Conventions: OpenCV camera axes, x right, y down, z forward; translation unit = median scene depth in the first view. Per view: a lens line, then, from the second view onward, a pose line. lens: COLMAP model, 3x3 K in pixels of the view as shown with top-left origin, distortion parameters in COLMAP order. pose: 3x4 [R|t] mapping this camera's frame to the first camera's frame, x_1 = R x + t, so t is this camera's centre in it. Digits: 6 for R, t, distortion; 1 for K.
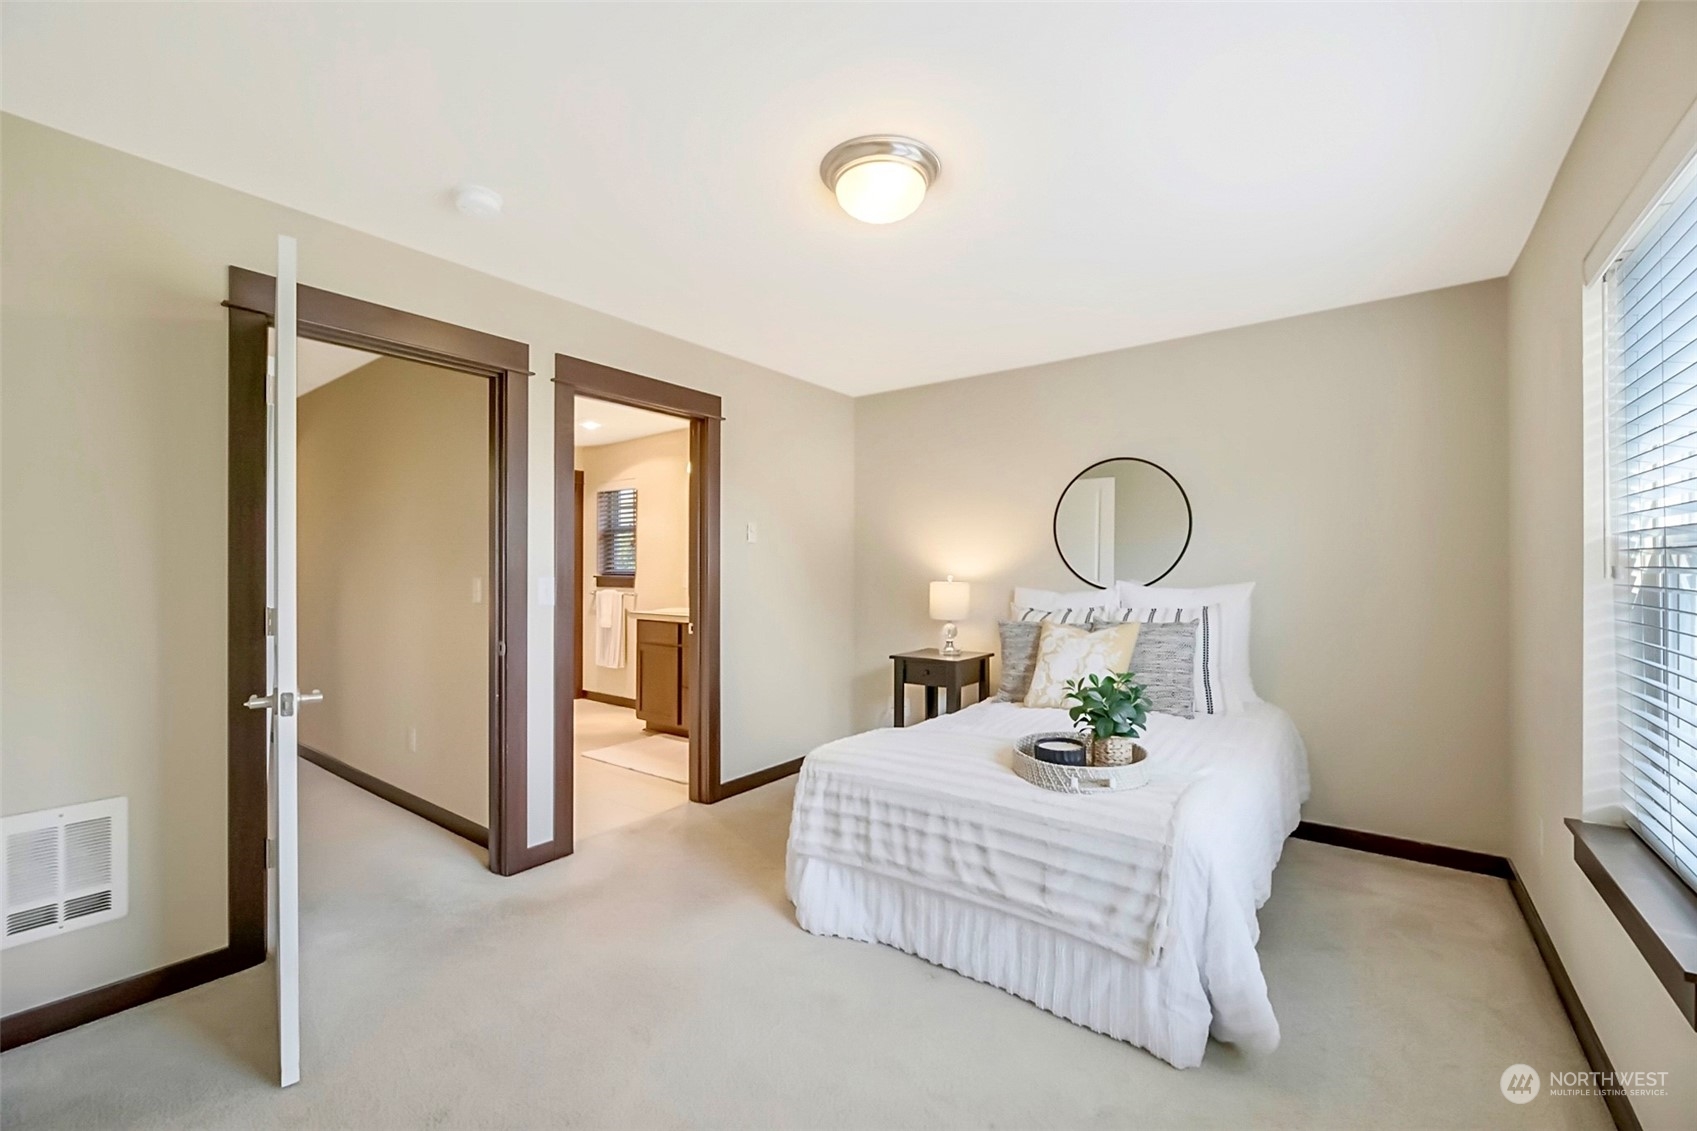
lens RADIAL K [[694.1, 0, 836.8], [0, 694.1, 565.2], [0, 0, 1]] dist [-0.010615, 0.000080]
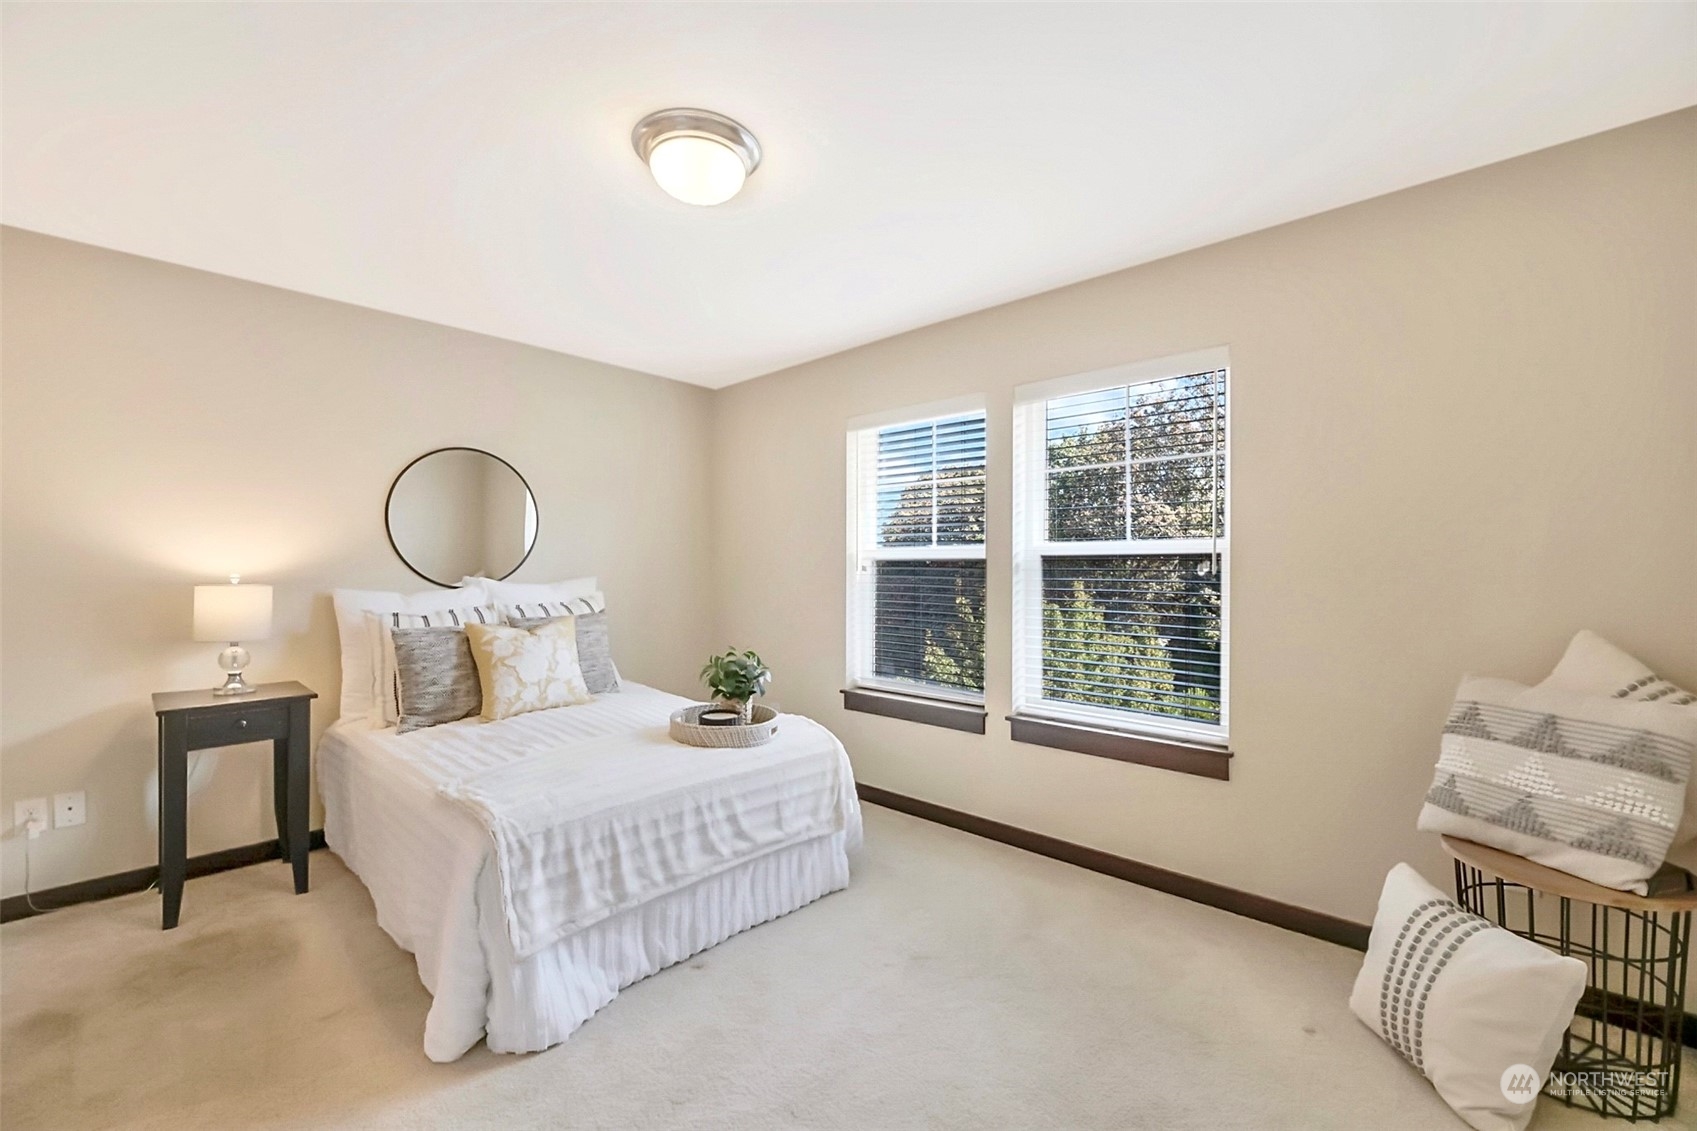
lens RADIAL K [[694.1, 0, 848.9], [0, 694.1, 570.3], [0, 0, 1]] dist [-0.010615, 0.000080]
pose [[0.092108, -0.007395, 0.995722, -0.818838], [-0.009002, 0.999925, 0.008259, -0.000137], [-0.995708, -0.009724, 0.092034, 0.663645]]
